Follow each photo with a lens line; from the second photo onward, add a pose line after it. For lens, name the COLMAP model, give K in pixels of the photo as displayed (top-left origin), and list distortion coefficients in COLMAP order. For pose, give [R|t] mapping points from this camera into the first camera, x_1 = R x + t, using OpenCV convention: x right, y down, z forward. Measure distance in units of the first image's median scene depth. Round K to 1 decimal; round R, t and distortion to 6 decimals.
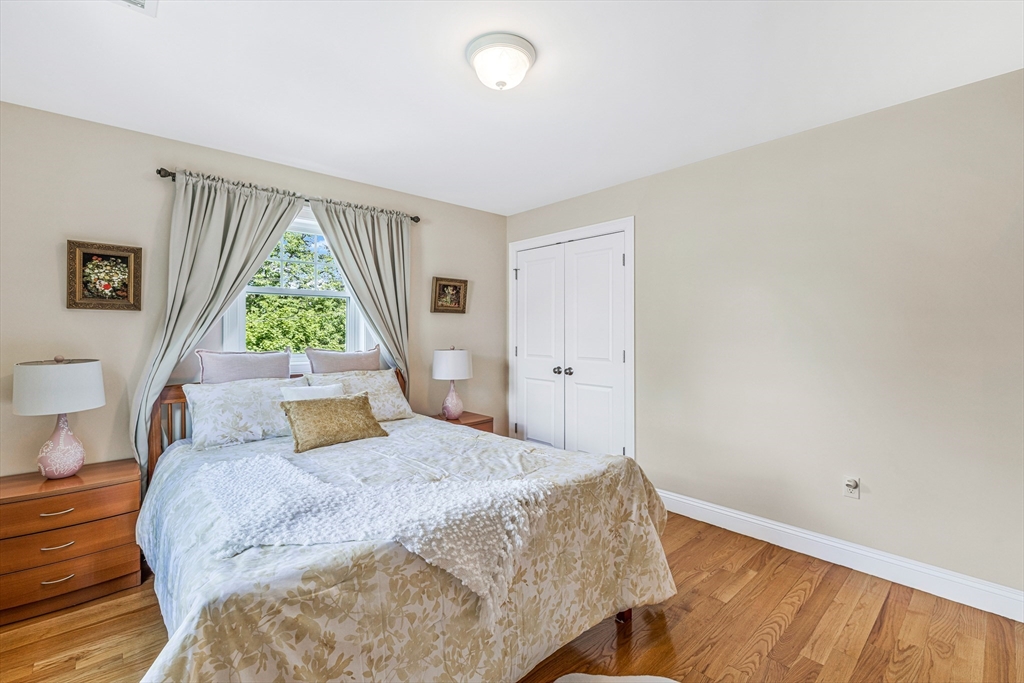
lens RADIAL K [[451.5, 0, 495.2], [0, 451.5, 330.0], [0, 0, 1]] dist [-0.003507, -0.000202]
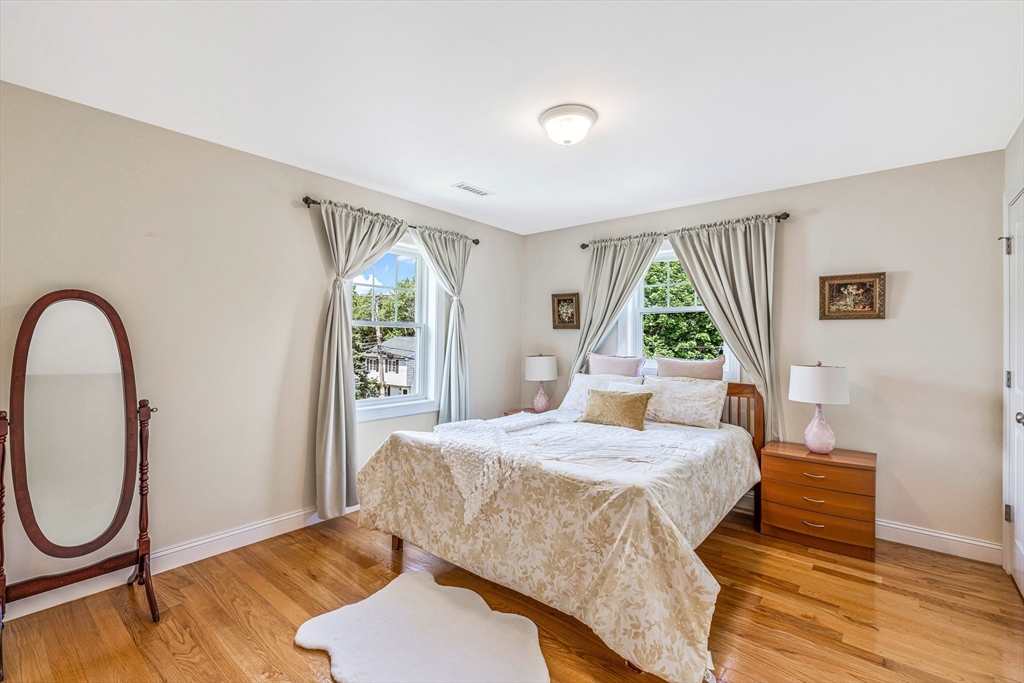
lens RADIAL K [[451.5, 0, 510.8], [0, 451.5, 338.8], [0, 0, 1]] dist [-0.003507, -0.000202]
pose [[0.152776, -0.002139, -0.988259, 0.890989], [-0.005270, 0.999982, -0.002979, 0.000622], [0.988247, 0.005664, 0.152762, 0.490764]]
